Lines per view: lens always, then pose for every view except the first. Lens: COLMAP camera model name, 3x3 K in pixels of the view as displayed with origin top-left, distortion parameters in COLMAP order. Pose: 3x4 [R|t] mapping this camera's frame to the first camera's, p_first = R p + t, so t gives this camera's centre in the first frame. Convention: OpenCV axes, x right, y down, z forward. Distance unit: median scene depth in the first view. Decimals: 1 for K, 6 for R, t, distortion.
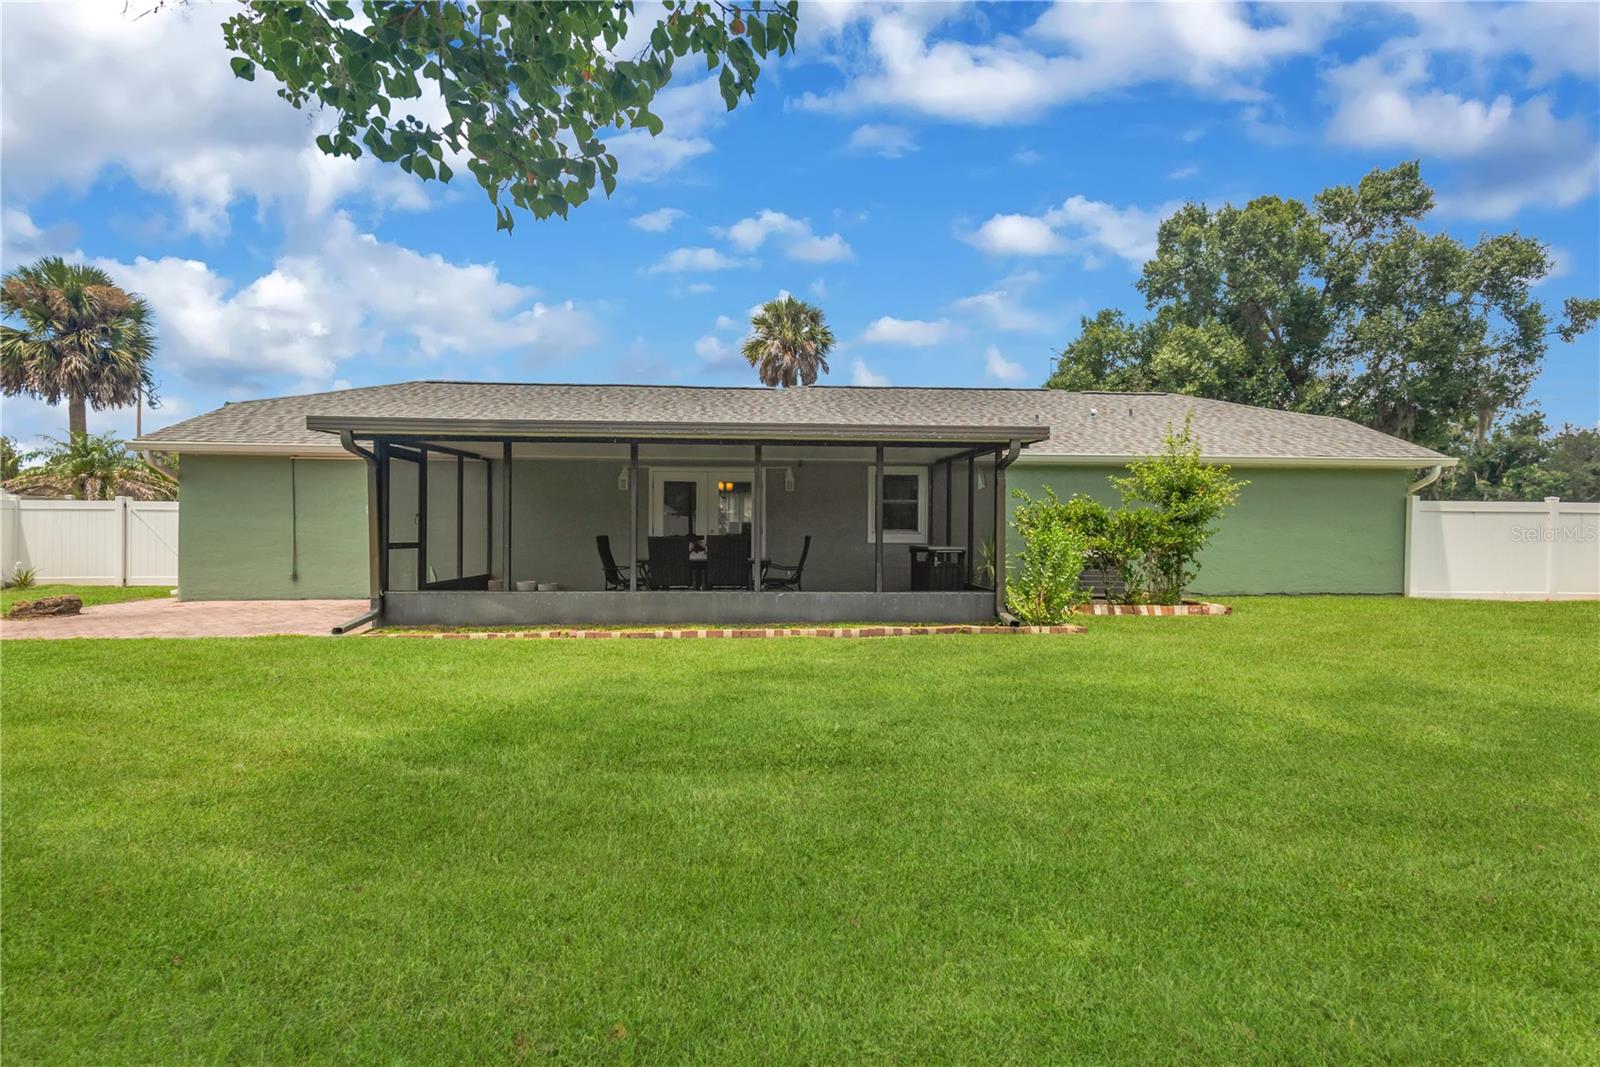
lens RADIAL K [[744.1, 0, 801.9], [0, 744.1, 532.2], [0, 0, 1]] dist [0.014629, -0.000464]
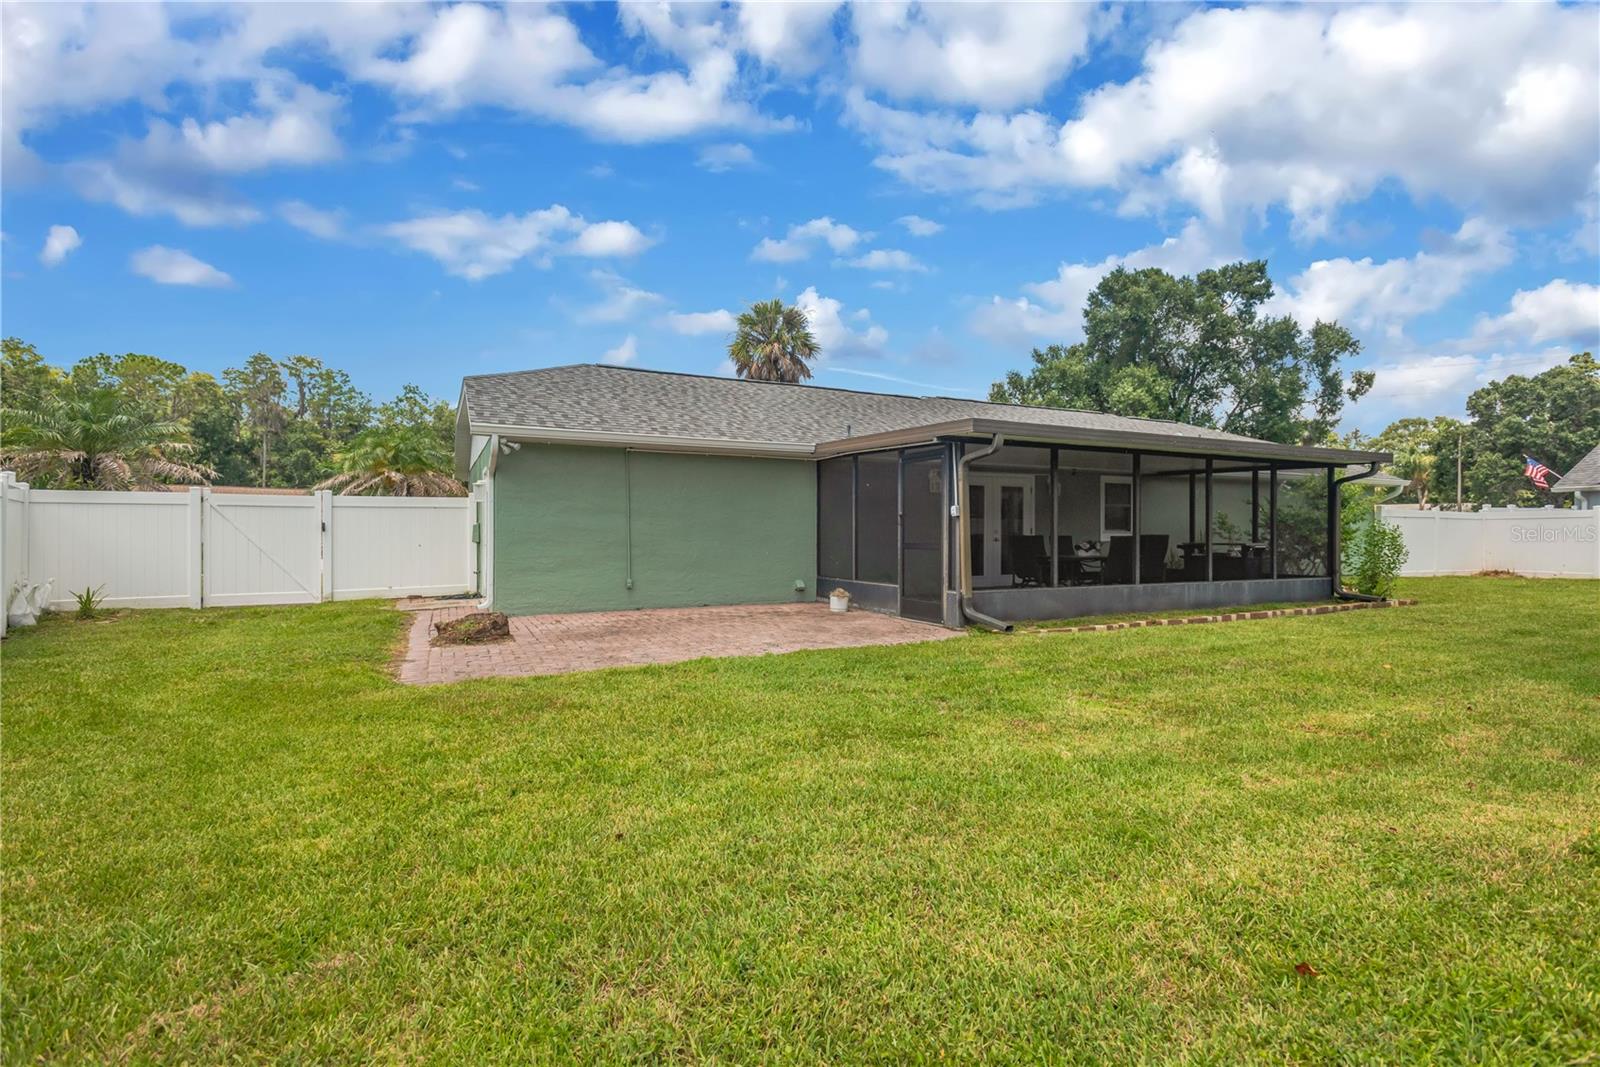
lens RADIAL K [[744.1, 0, 801.9], [0, 744.1, 532.2], [0, 0, 1]] dist [0.014629, -0.000464]
pose [[0.918924, -0.004706, 0.394406, -0.643268], [0.003401, 0.999986, 0.004007, -0.003438], [-0.394420, -0.002340, 0.918927, 0.087894]]
